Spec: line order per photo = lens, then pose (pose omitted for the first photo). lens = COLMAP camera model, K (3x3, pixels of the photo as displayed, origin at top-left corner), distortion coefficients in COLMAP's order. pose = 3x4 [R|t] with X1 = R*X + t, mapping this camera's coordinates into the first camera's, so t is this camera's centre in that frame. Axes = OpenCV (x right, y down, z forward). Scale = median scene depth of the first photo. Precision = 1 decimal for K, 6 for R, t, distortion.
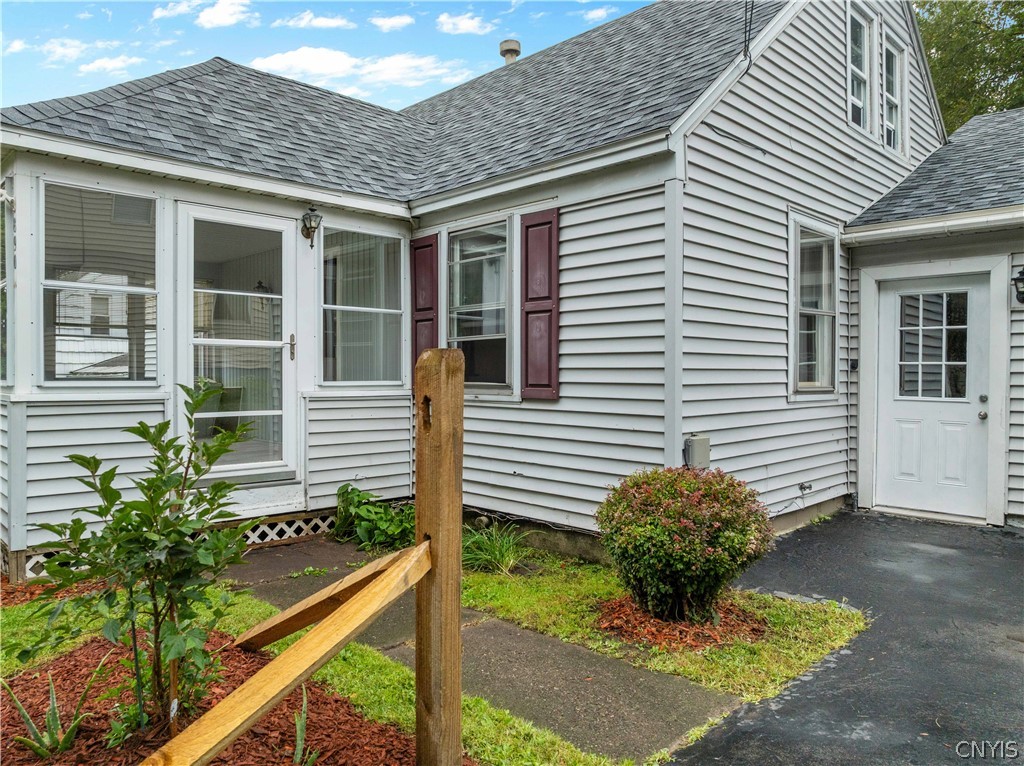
lens RADIAL K [[721.9, 0, 512.0], [0, 721.9, 383.0], [0, 0, 1]] dist [-0.051255, 0.024641]
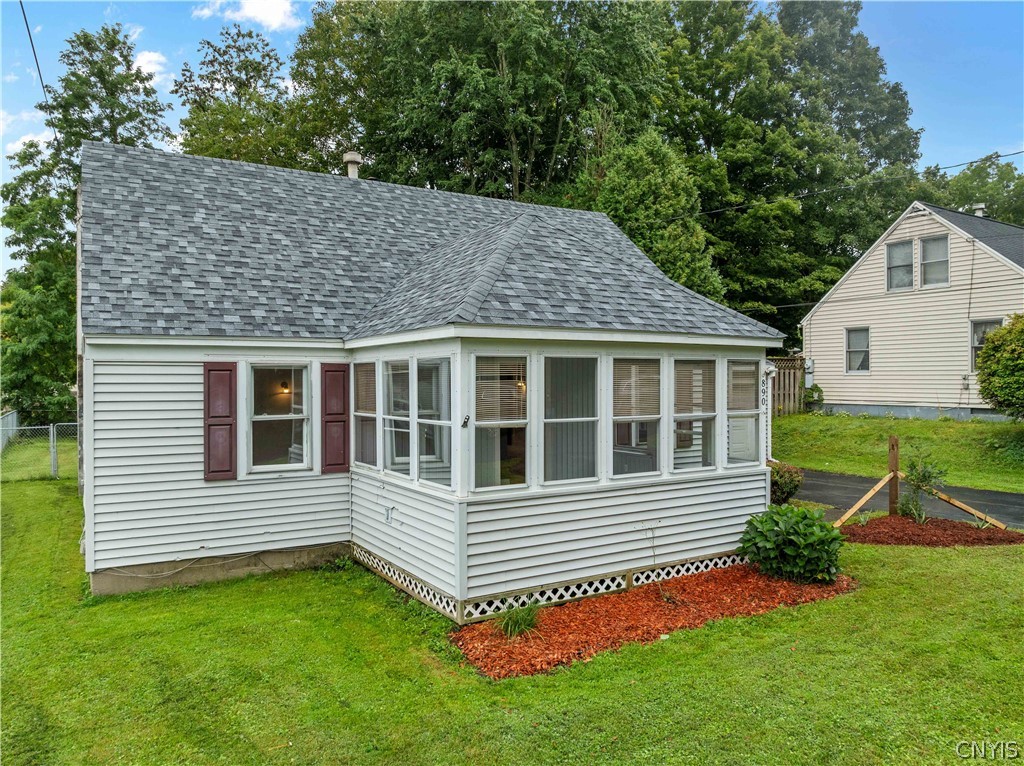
lens RADIAL K [[721.9, 0, 512.0], [0, 721.9, 383.0], [0, 0, 1]] dist [-0.051255, 0.024641]
pose [[0.234949, -0.007977, 0.971975, -2.200524], [0.018495, 0.999822, 0.003735, -0.188931], [-0.971832, 0.017099, 0.235055, 0.938034]]
